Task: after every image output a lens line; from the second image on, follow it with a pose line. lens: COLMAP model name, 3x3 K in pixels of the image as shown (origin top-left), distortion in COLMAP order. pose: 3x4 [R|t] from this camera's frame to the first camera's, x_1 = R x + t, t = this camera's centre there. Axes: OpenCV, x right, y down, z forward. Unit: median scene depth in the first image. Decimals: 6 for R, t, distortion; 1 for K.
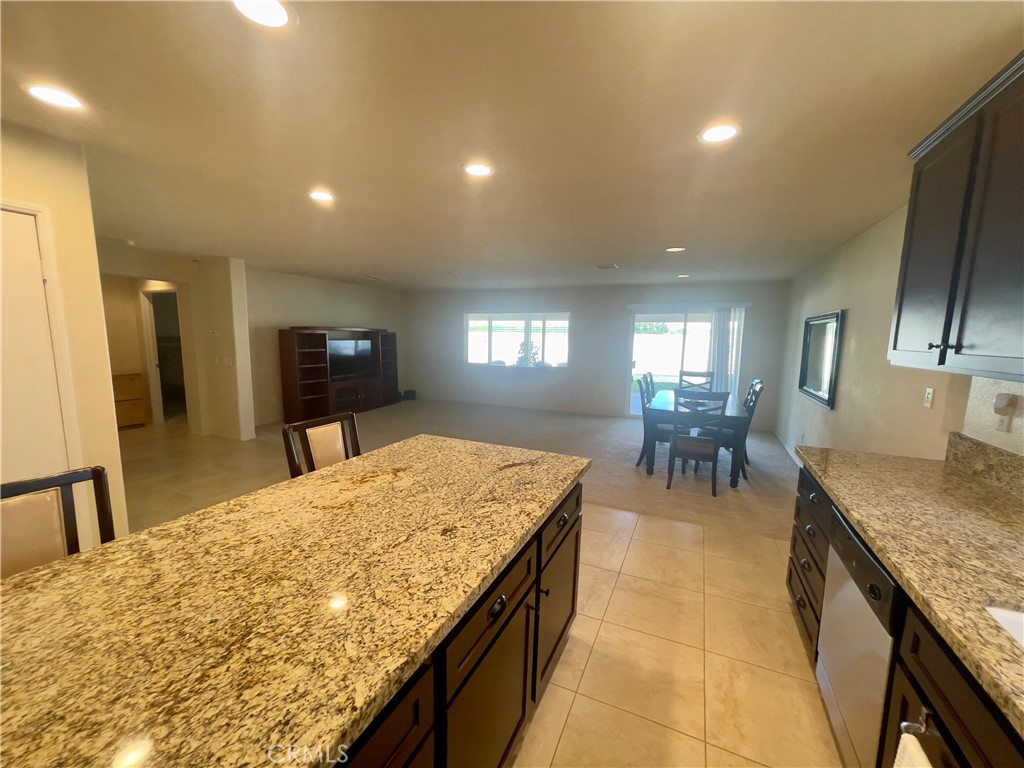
lens RADIAL K [[411.2, 0, 510.8], [0, 411.2, 381.0], [0, 0, 1]] dist [0.001780, 0.000389]
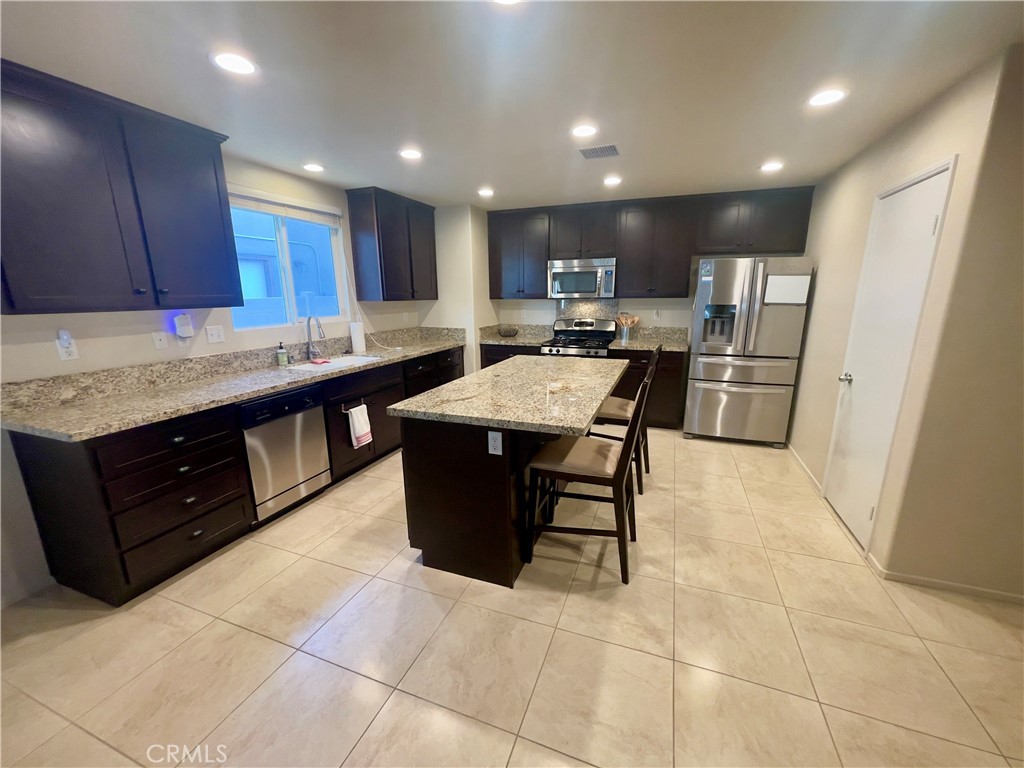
lens RADIAL K [[411.2, 0, 517.3], [0, 411.2, 390.2], [0, 0, 1]] dist [0.001780, 0.000389]
pose [[-0.996798, 0.003834, -0.079873, -0.049727], [-0.023083, 0.942535, 0.333310, -0.206858], [0.076561, 0.334087, -0.939428, 1.998102]]
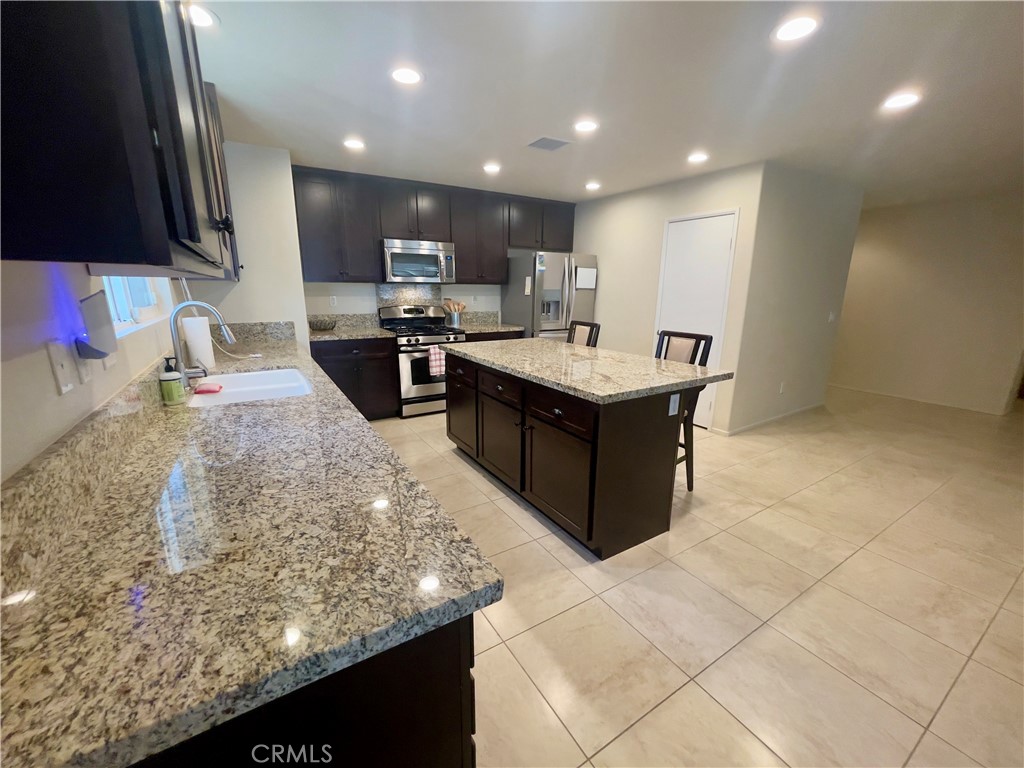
lens RADIAL K [[411.2, 0, 515.8], [0, 411.2, 390.2], [0, 0, 1]] dist [0.001780, 0.000389]
pose [[-0.542617, 0.179911, -0.820487, 1.042764], [-0.112159, 0.952528, 0.283039, -0.059705], [0.832459, 0.245607, -0.496679, 1.299928]]
